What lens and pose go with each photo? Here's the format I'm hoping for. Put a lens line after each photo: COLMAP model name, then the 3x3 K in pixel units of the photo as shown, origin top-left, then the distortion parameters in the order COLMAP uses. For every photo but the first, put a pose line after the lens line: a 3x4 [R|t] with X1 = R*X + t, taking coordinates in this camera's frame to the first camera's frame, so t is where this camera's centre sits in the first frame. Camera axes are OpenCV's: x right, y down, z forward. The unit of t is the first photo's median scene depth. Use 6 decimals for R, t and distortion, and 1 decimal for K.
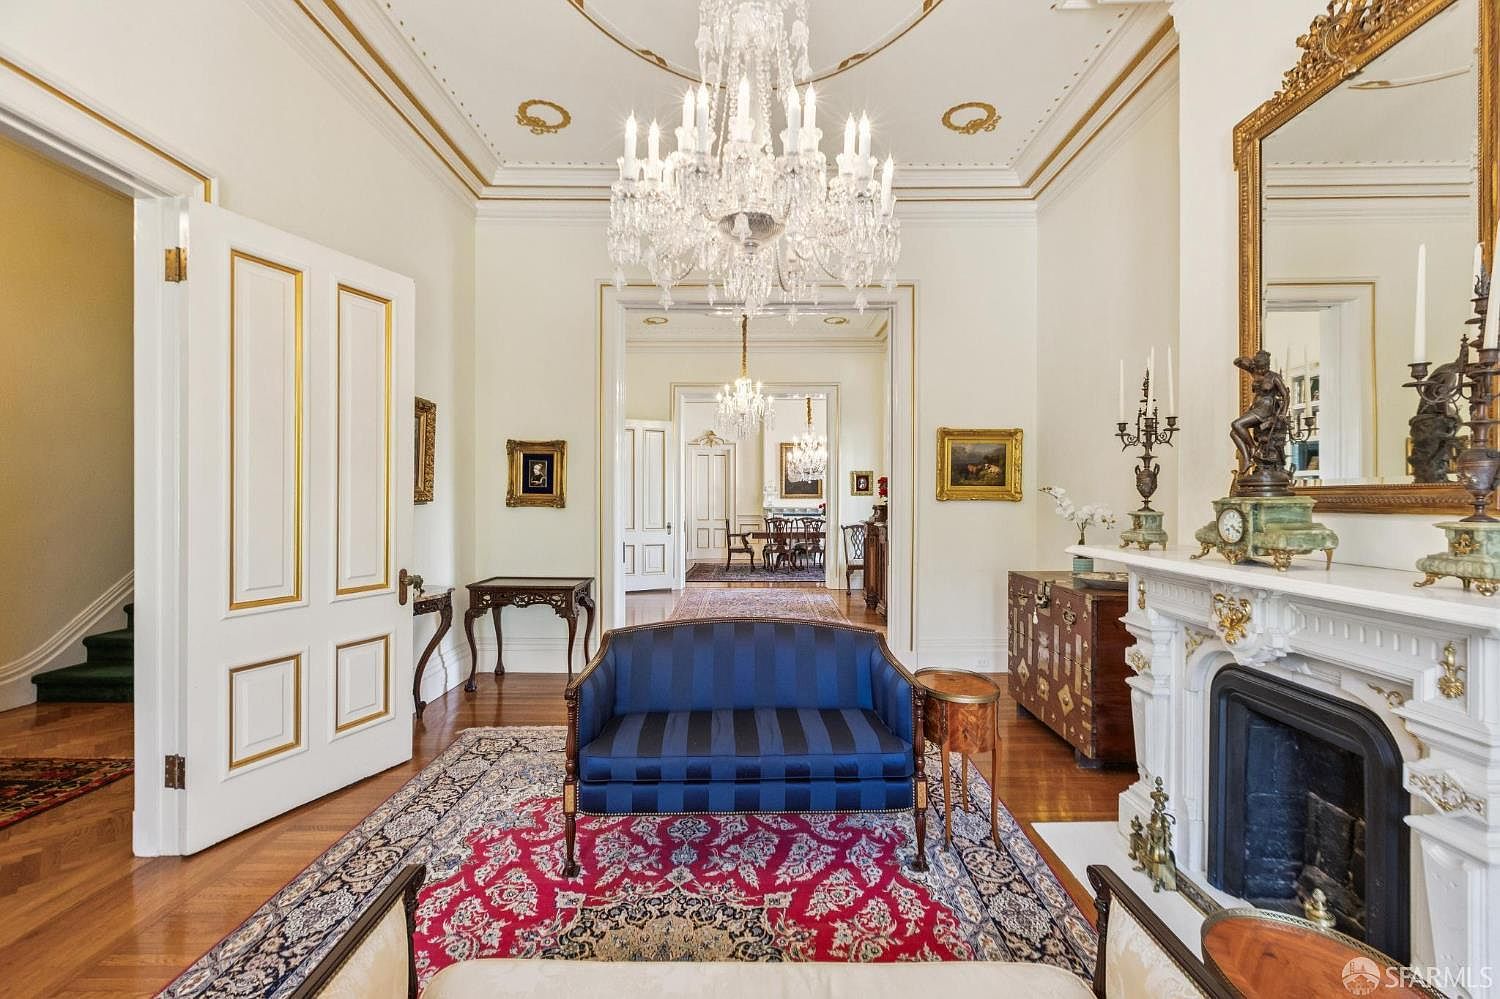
lens RADIAL K [[676.3, 0, 747.2], [0, 676.3, 498.8], [0, 0, 1]] dist [0.001275, 0.001108]
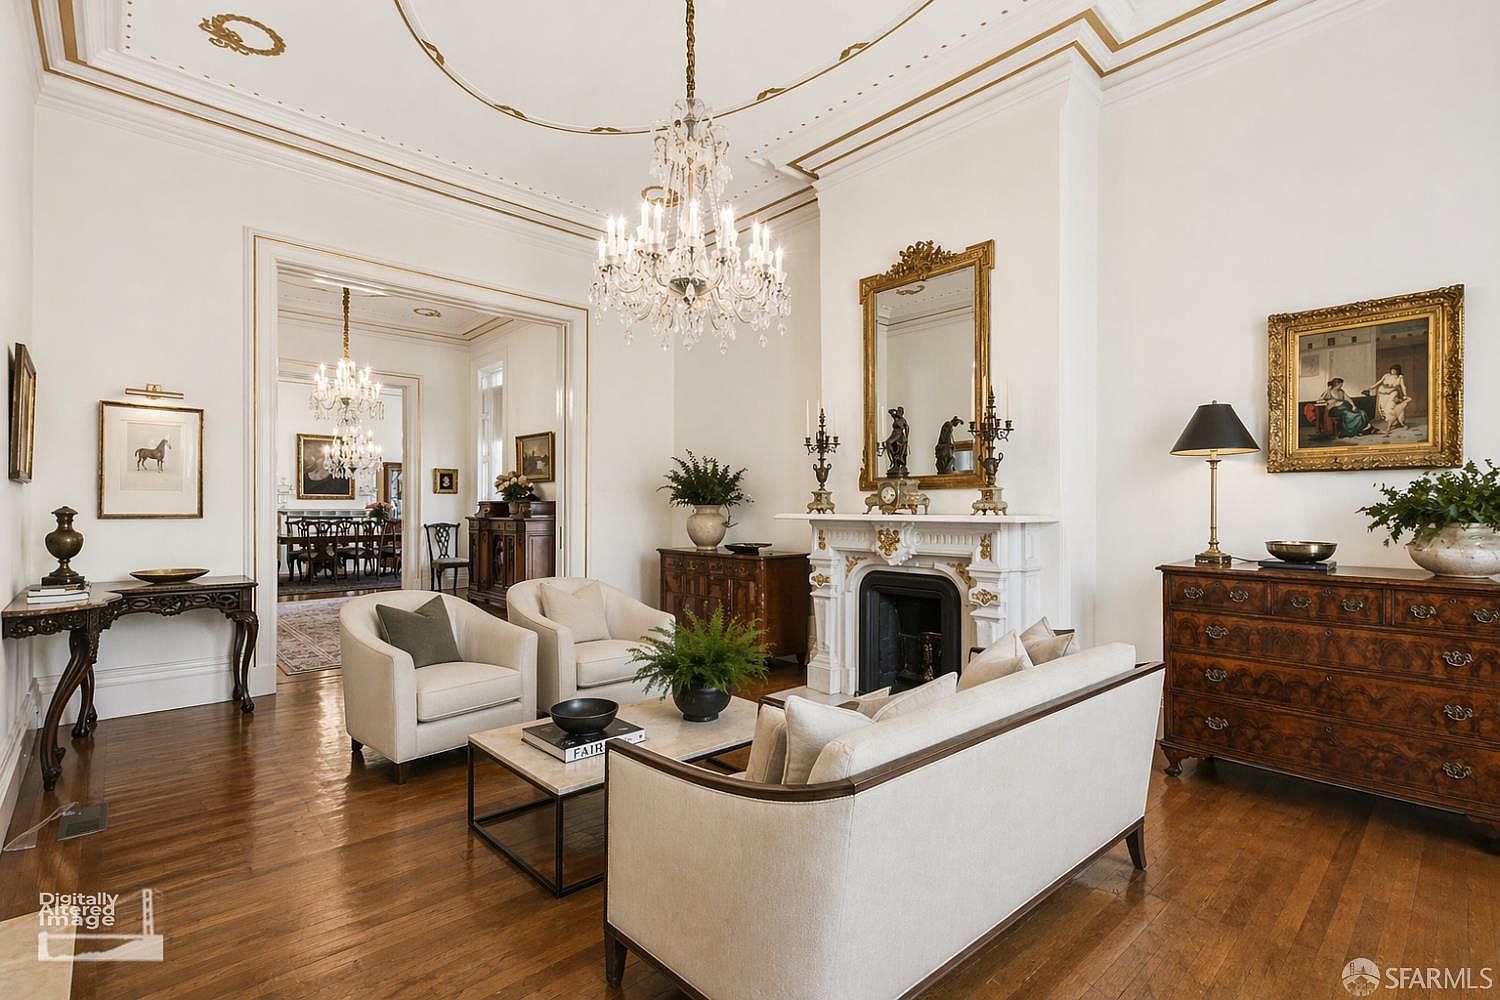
lens RADIAL K [[676.3, 0, 759.9], [0, 676.3, 502.4], [0, 0, 1]] dist [0.001275, 0.001108]
pose [[0.724043, 0.004209, 0.689742, -0.692733], [0.000867, 0.999975, -0.007012, 0.058918], [-0.689755, 0.005675, 0.724021, -0.120630]]
